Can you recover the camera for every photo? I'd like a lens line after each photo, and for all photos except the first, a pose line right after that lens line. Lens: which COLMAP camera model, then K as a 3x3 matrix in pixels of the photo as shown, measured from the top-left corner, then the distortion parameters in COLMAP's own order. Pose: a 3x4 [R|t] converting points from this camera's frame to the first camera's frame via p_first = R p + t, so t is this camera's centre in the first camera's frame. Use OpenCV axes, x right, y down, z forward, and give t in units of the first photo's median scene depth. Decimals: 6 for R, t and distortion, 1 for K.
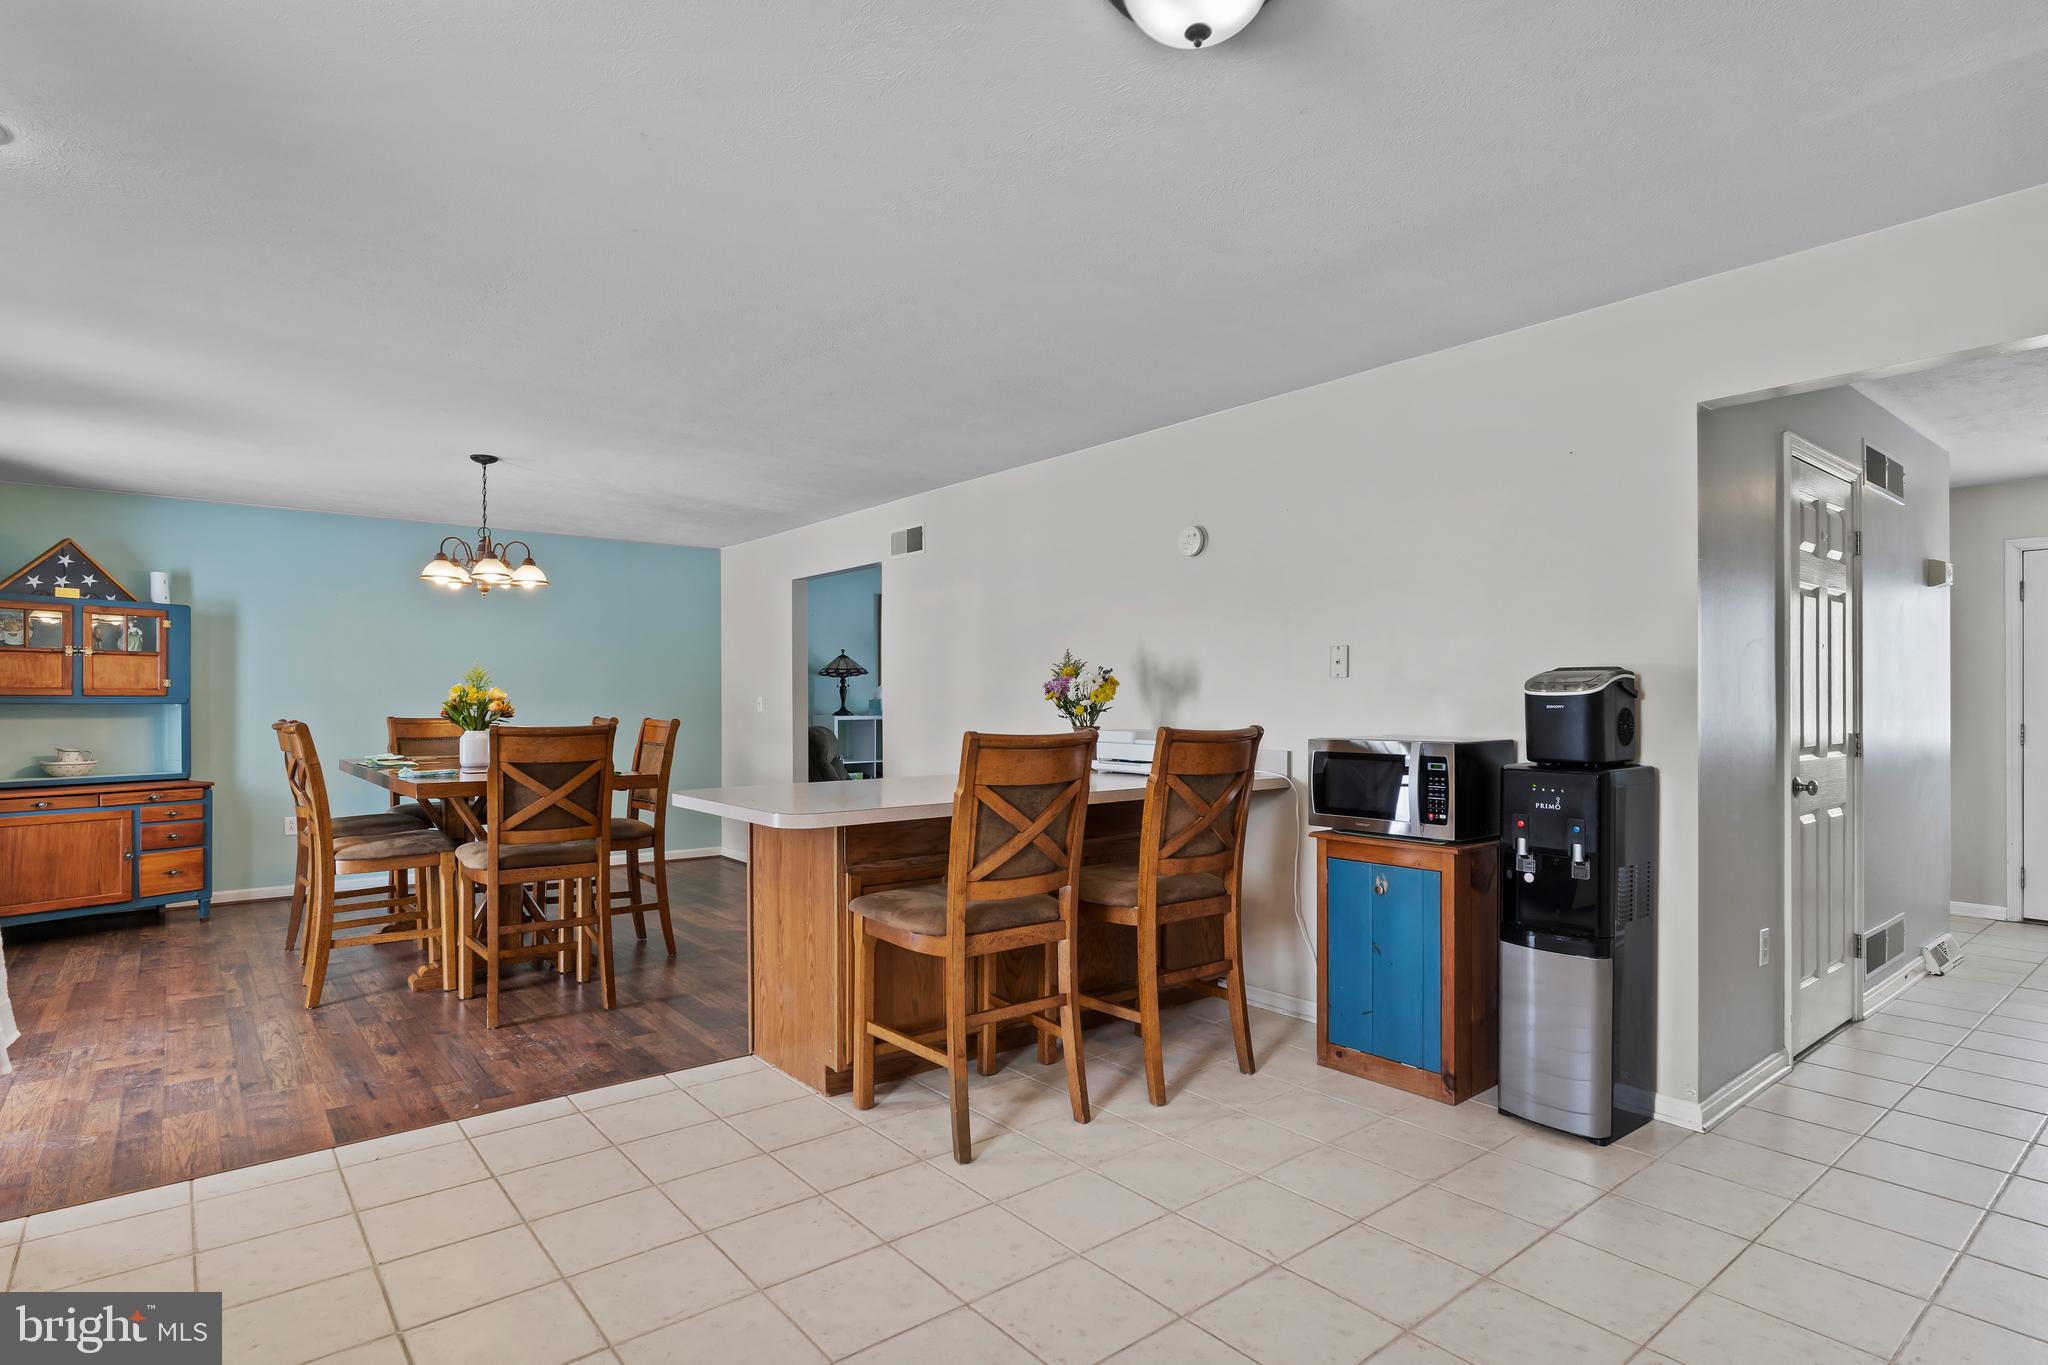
lens RADIAL K [[1047.4, 0, 1012.8], [0, 1047.4, 700.5], [0, 0, 1]] dist [-0.003049, 0.000098]
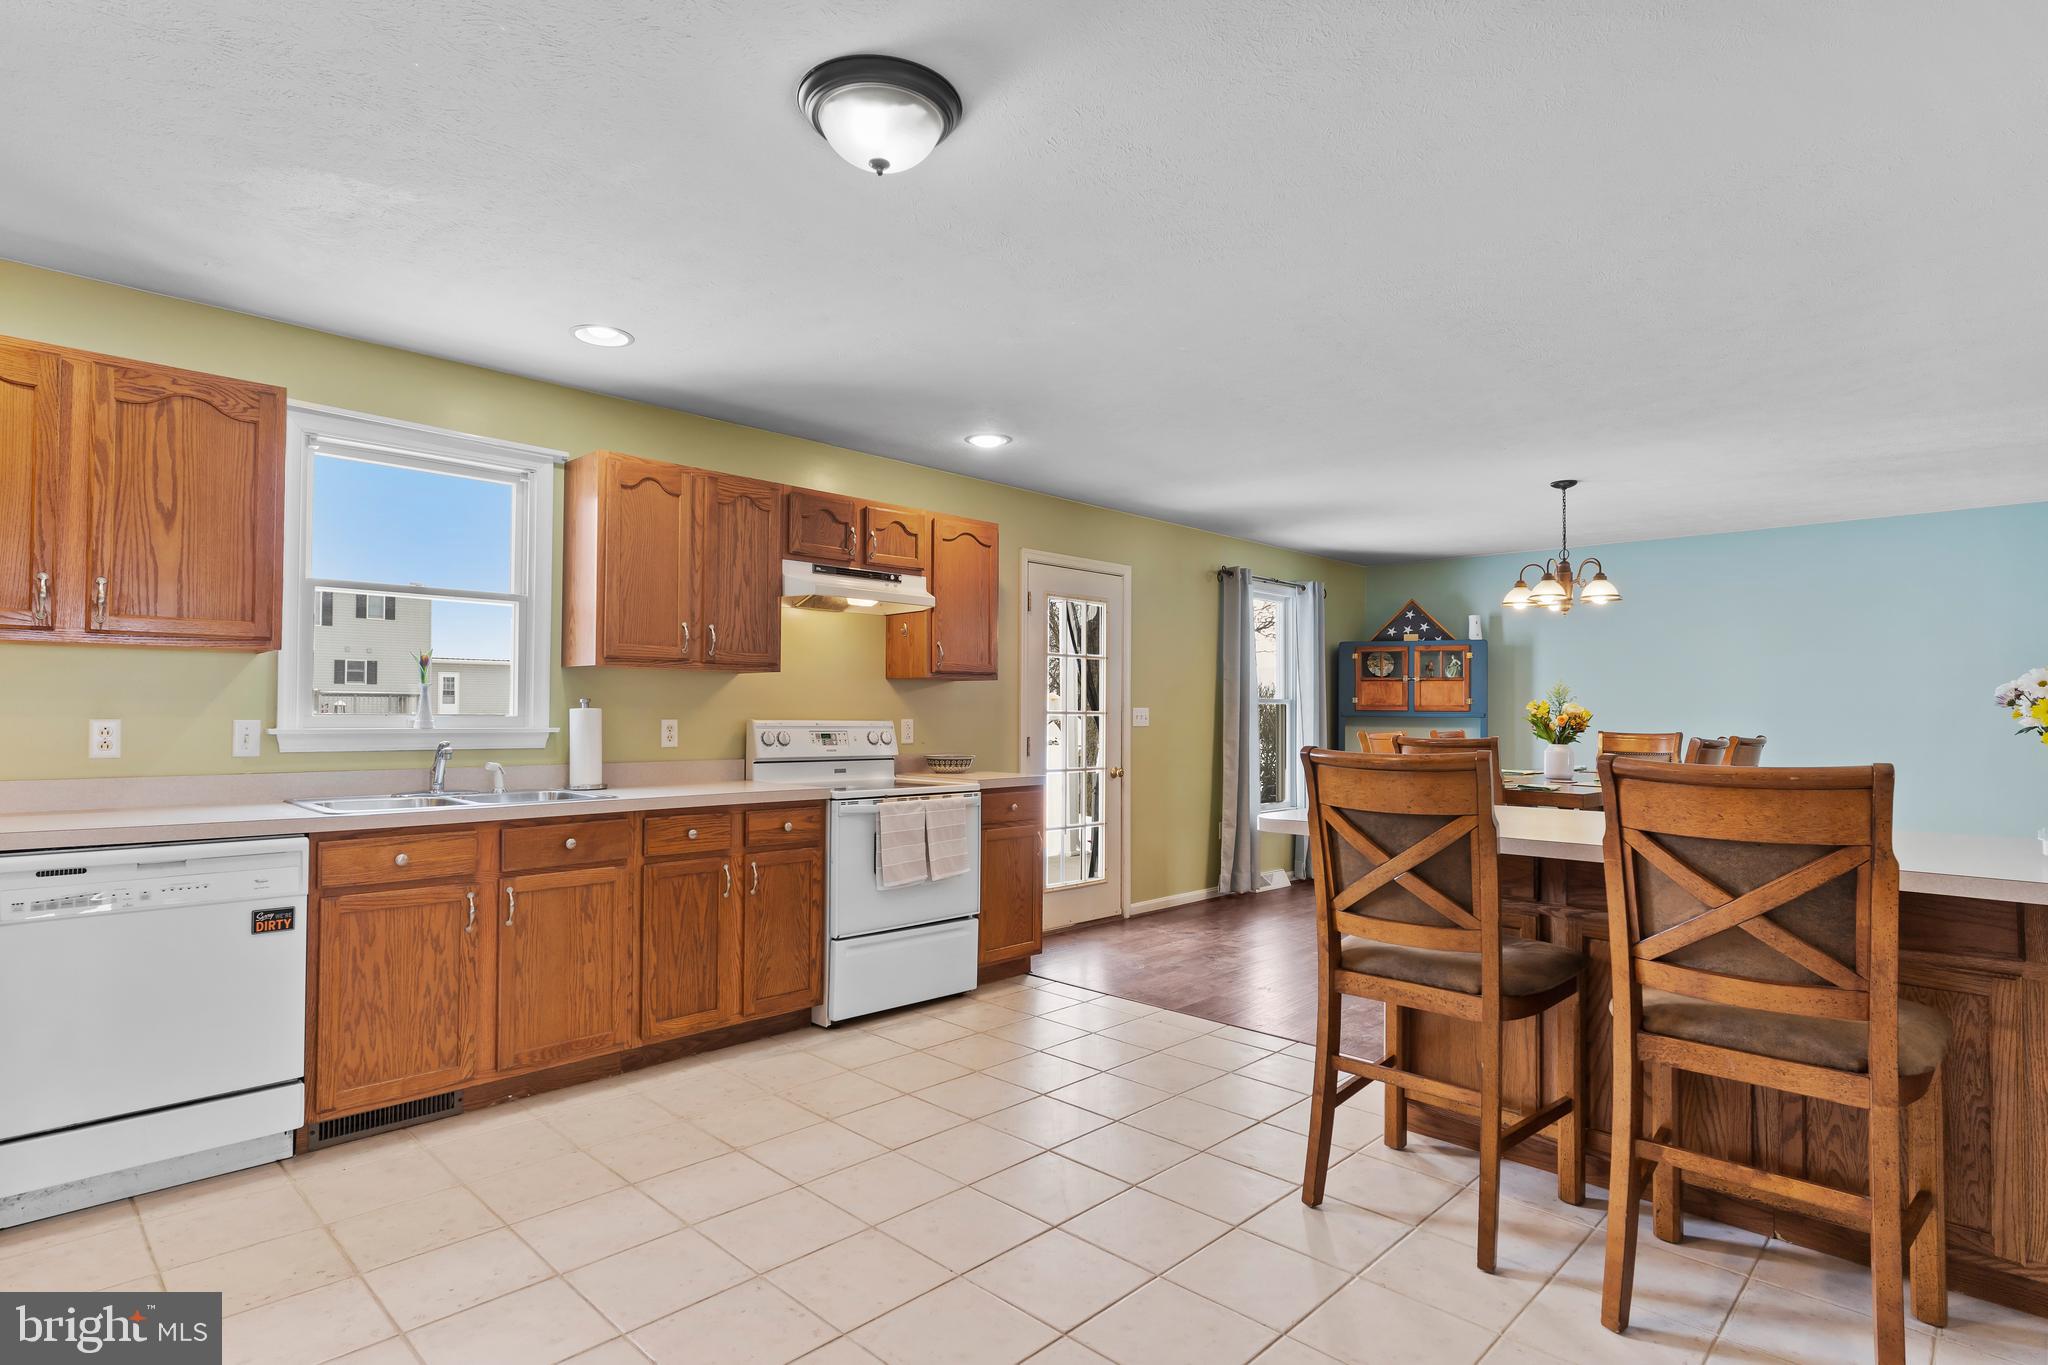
lens RADIAL K [[1051.7, 0, 1011.0], [0, 1051.7, 694.3], [0, 0, 1]] dist [-0.003669, 0.000611]
pose [[0.112196, -0.014926, -0.993574, 0.463872], [-0.009050, 0.999830, -0.016042, 0.000289], [0.993645, 0.010792, 0.112042, 0.333866]]
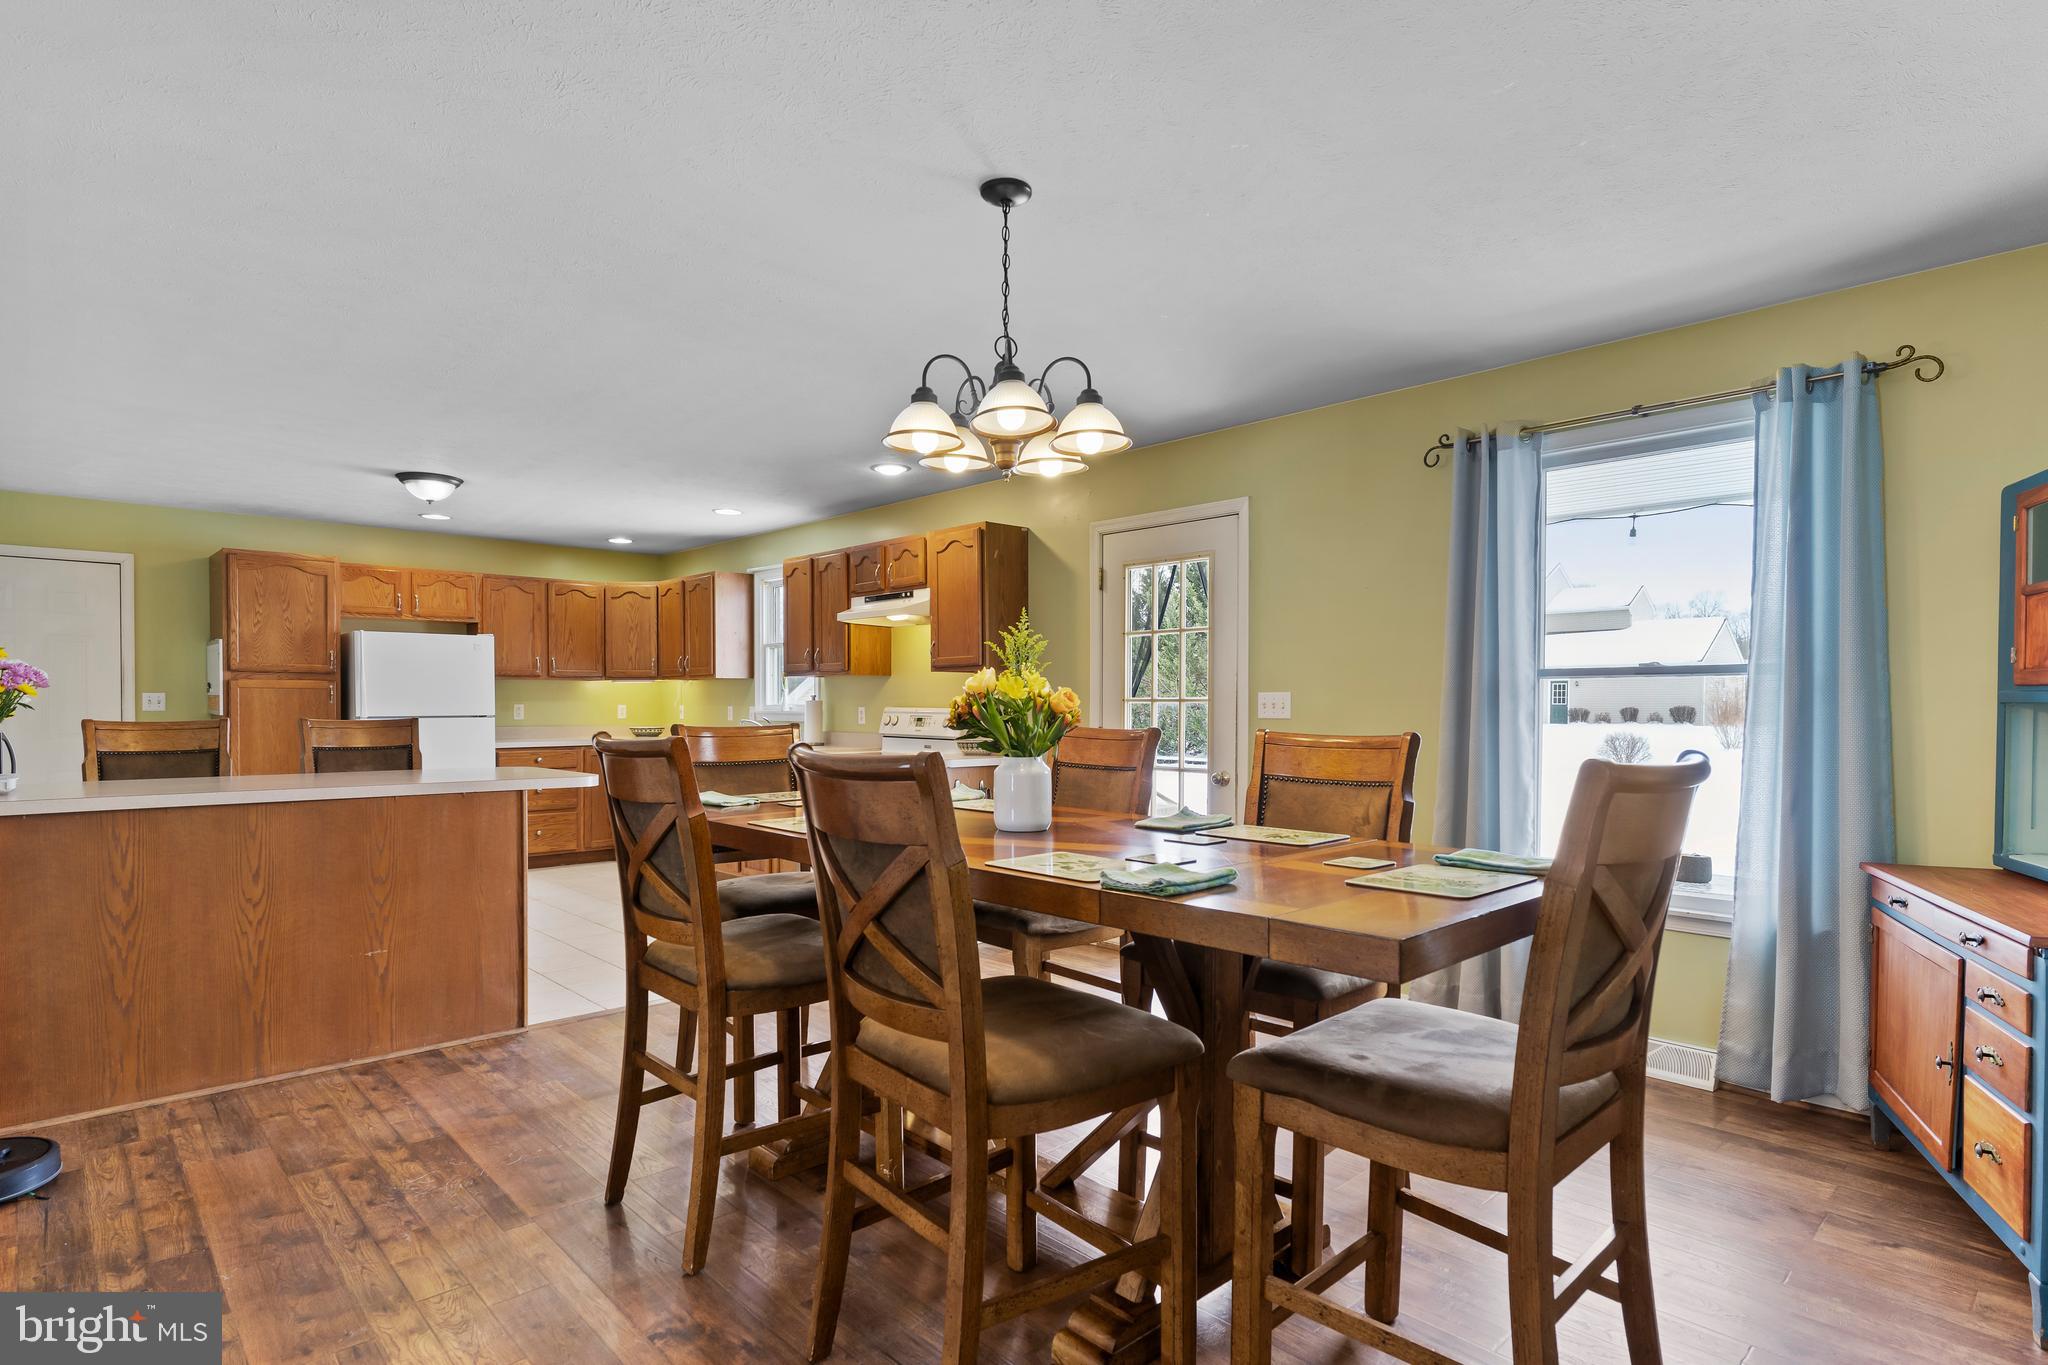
lens RADIAL K [[1047.4, 0, 1012.8], [0, 1047.4, 700.5], [0, 0, 1]] dist [-0.003049, 0.000098]
pose [[-0.997220, -0.000357, -0.074507, -0.466208], [-0.000180, 0.999997, -0.002372, 0.004251], [0.074508, -0.002352, -0.997218, 1.466389]]
